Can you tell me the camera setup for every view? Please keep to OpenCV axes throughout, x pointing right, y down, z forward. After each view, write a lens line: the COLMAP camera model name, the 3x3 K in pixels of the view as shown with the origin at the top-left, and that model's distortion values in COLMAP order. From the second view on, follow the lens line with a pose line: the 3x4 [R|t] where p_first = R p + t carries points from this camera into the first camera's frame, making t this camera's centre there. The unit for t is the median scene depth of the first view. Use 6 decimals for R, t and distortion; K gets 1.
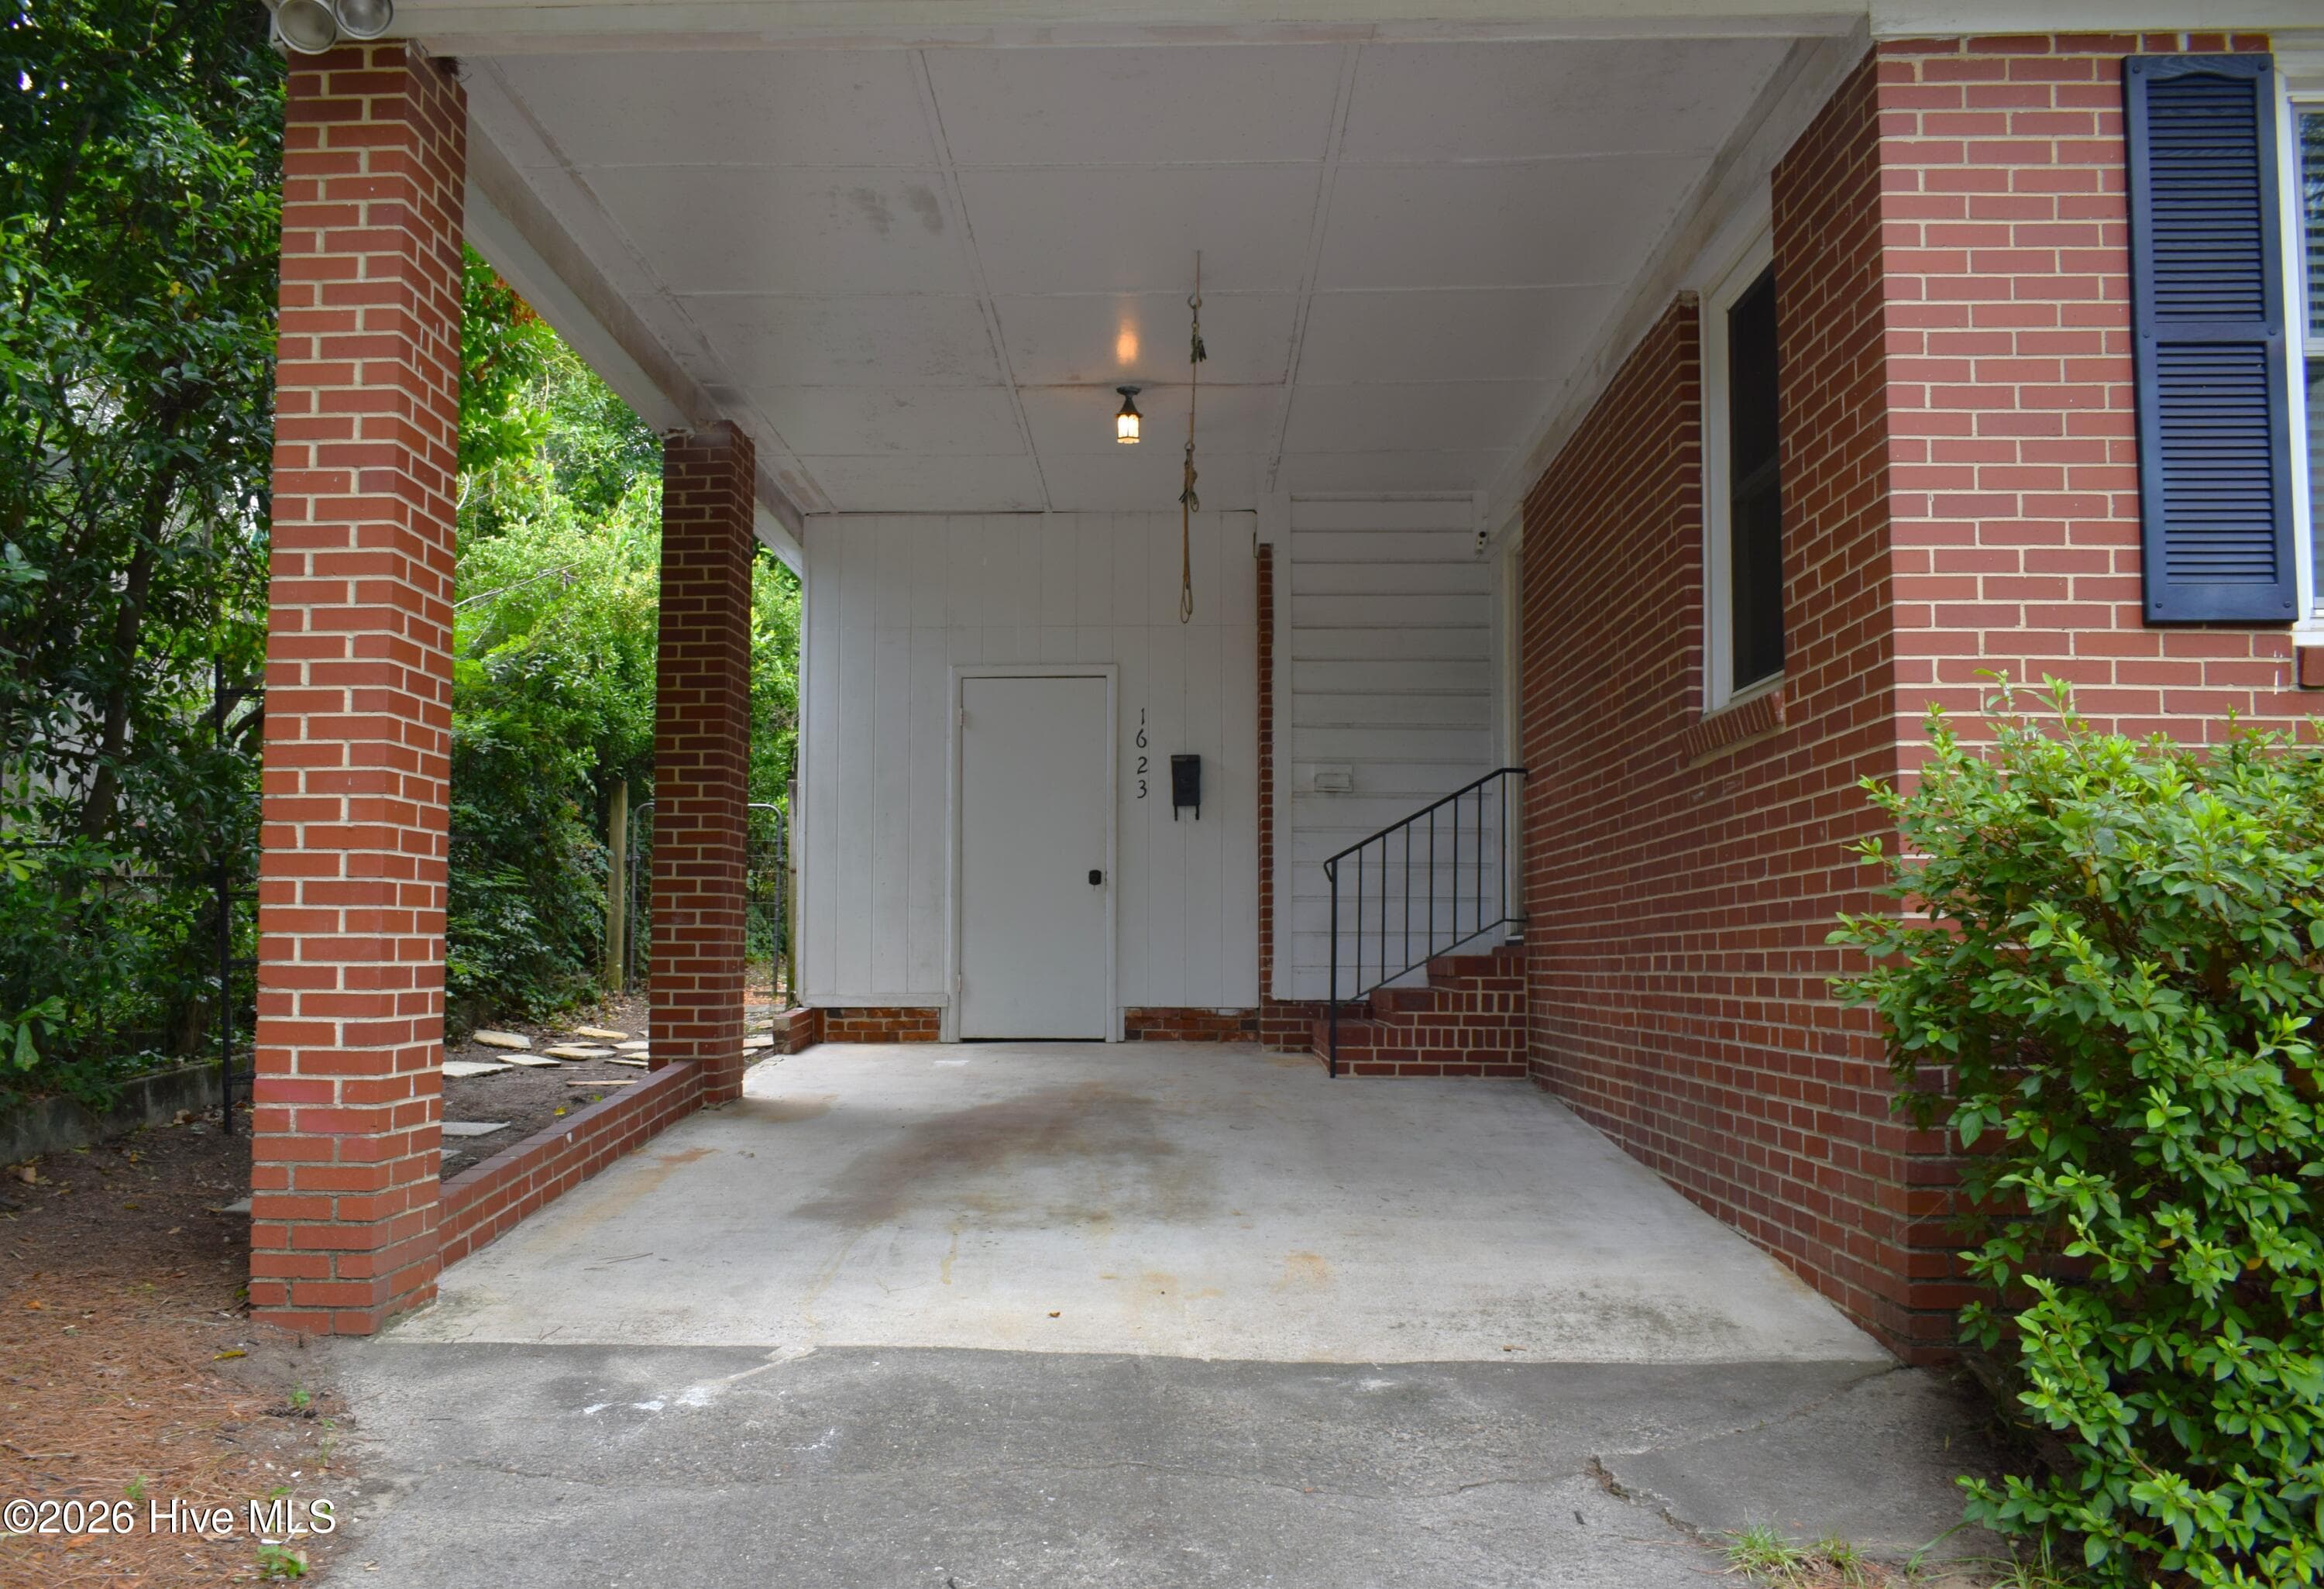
lens RADIAL K [[1997.4, 0, 1067.0], [0, 1997.4, 820.2], [0, 0, 1]] dist [-0.011883, 0.000864]
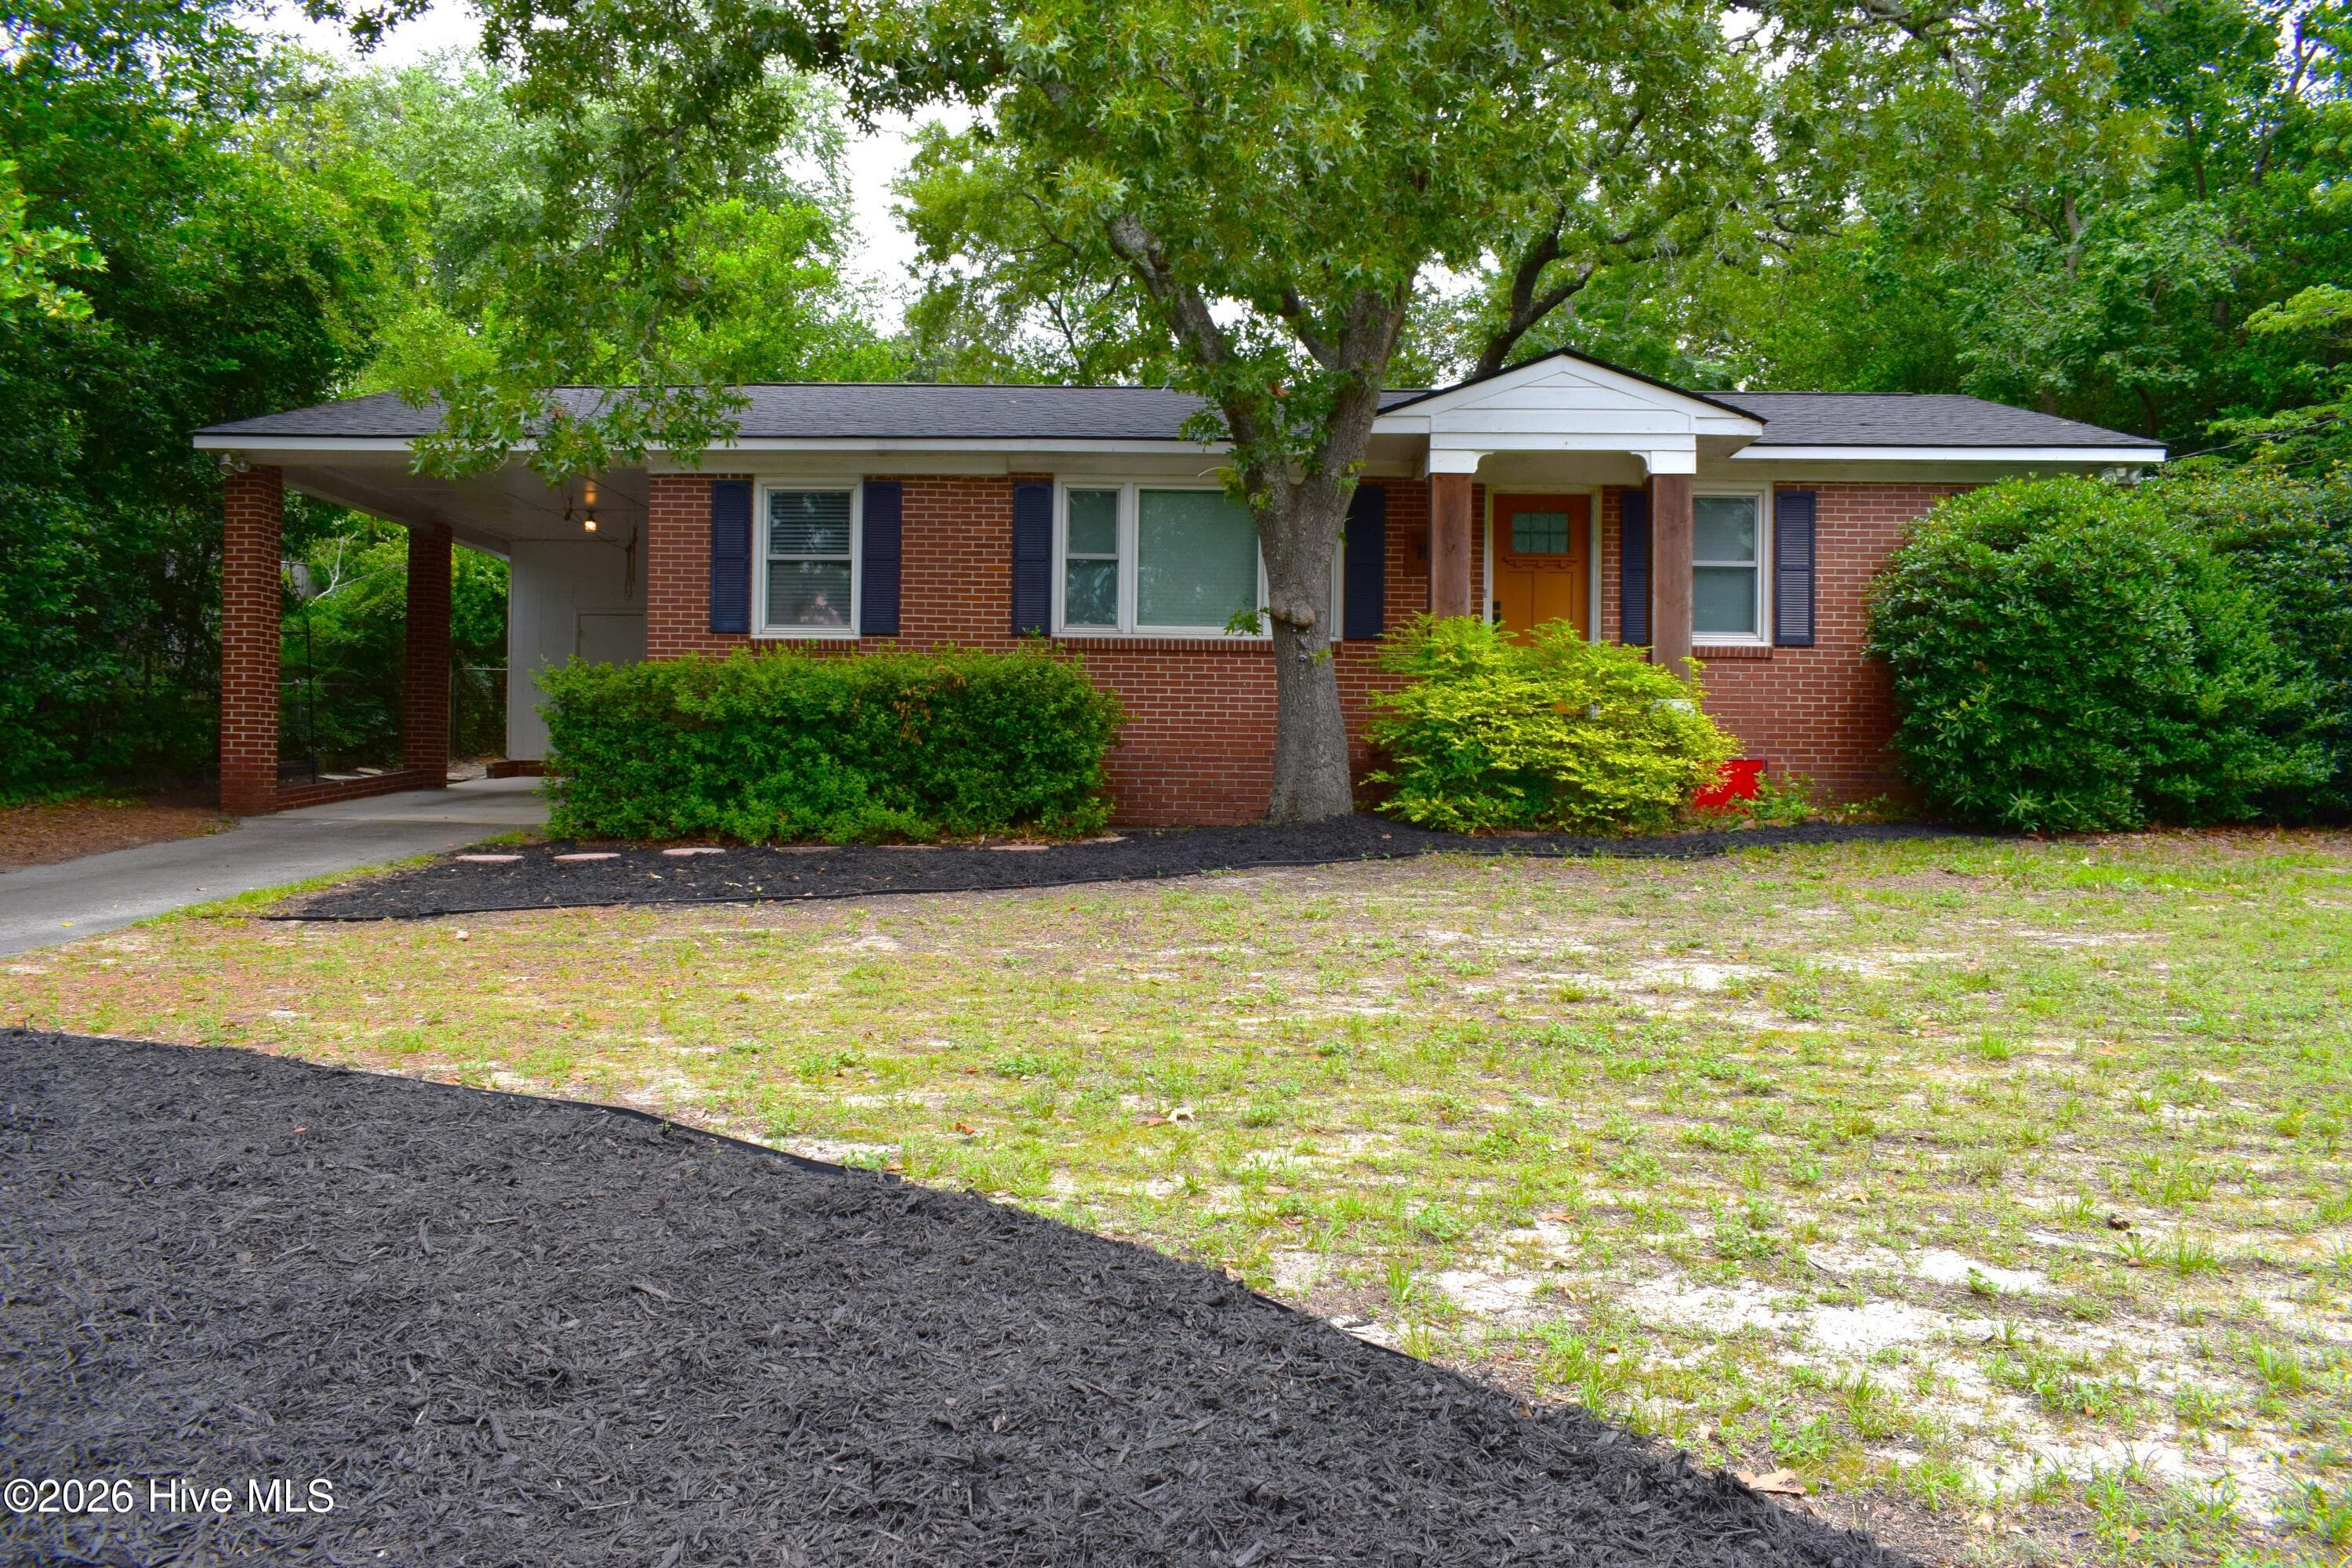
lens RADIAL K [[1861.3, 0, 1176.0], [0, 1861.3, 784.0], [0, 0, 1]] dist [-0.020221, 0.002186]
pose [[0.999838, 0.007930, 0.016140, 0.983061], [-0.008892, 0.998135, 0.060402, -0.022360], [-0.015631, -0.060536, 0.998044, -1.851744]]
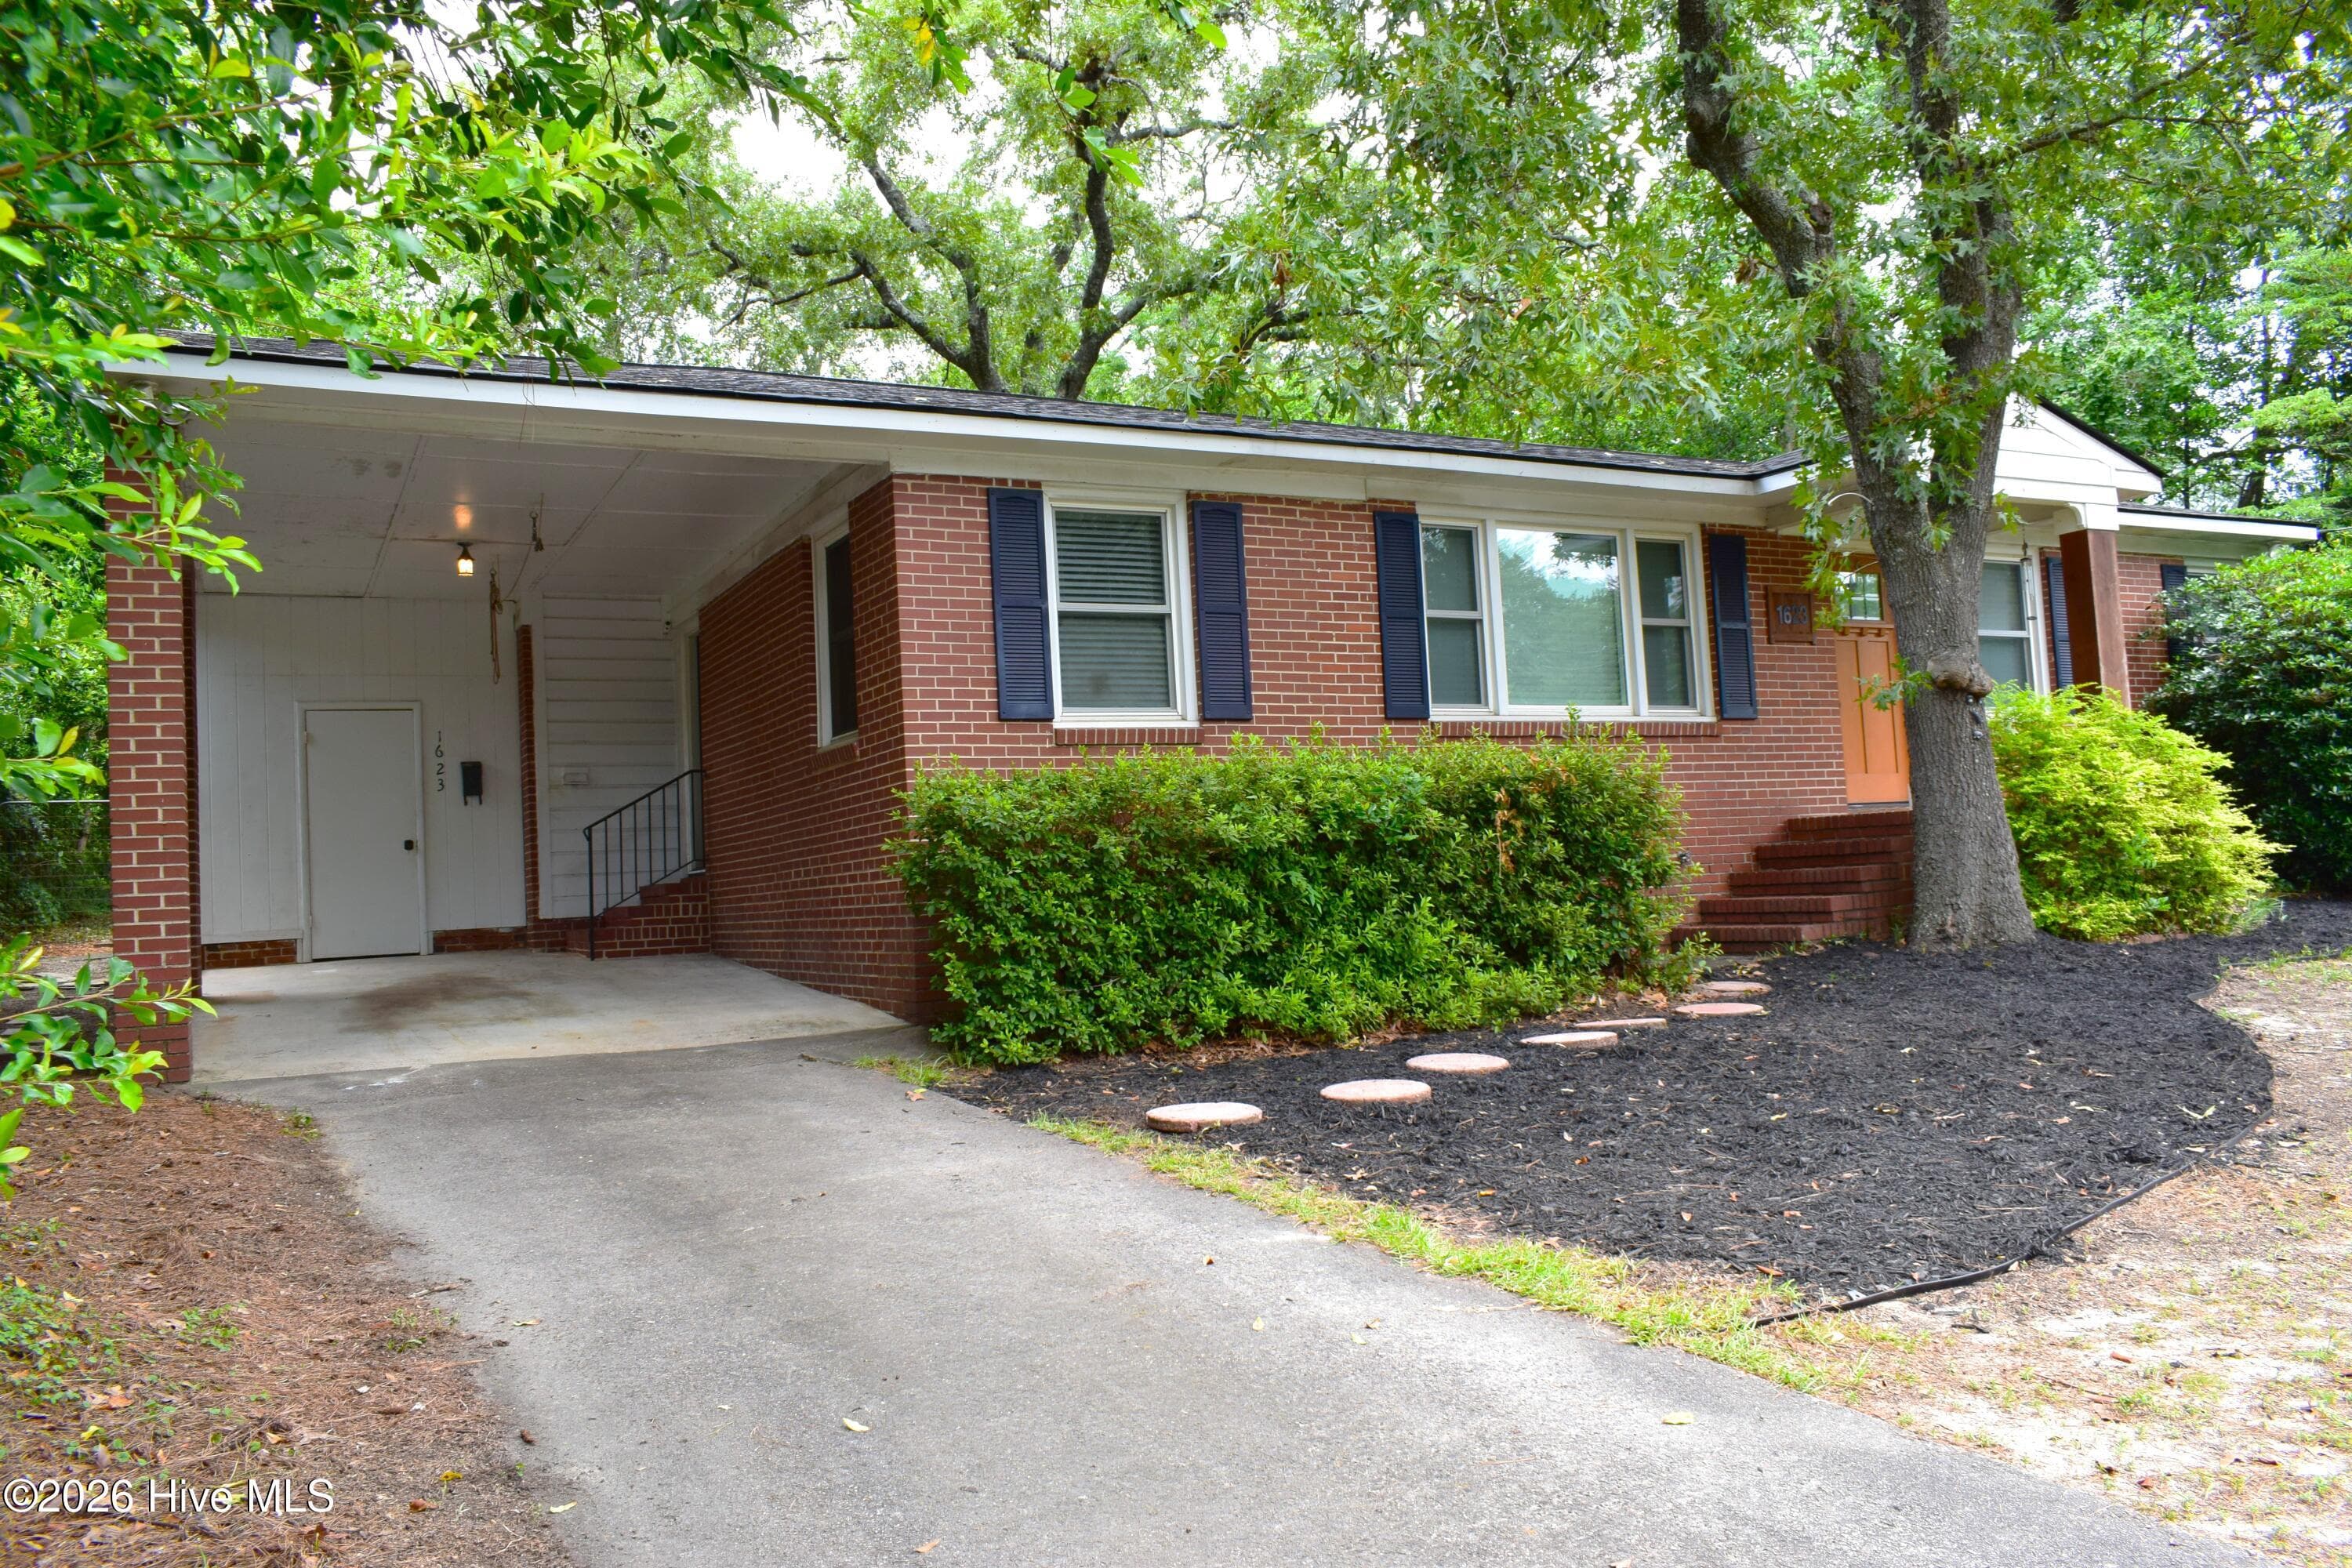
lens RADIAL K [[1819.8, 0, 1176.0], [0, 1819.8, 784.0], [0, 0, 1]] dist [-0.010433, 0.001430]
pose [[0.861020, -0.019601, 0.508193, -0.301207], [0.020999, 0.999775, 0.002984, -0.014769], [-0.508137, 0.008103, 0.861238, -0.758694]]
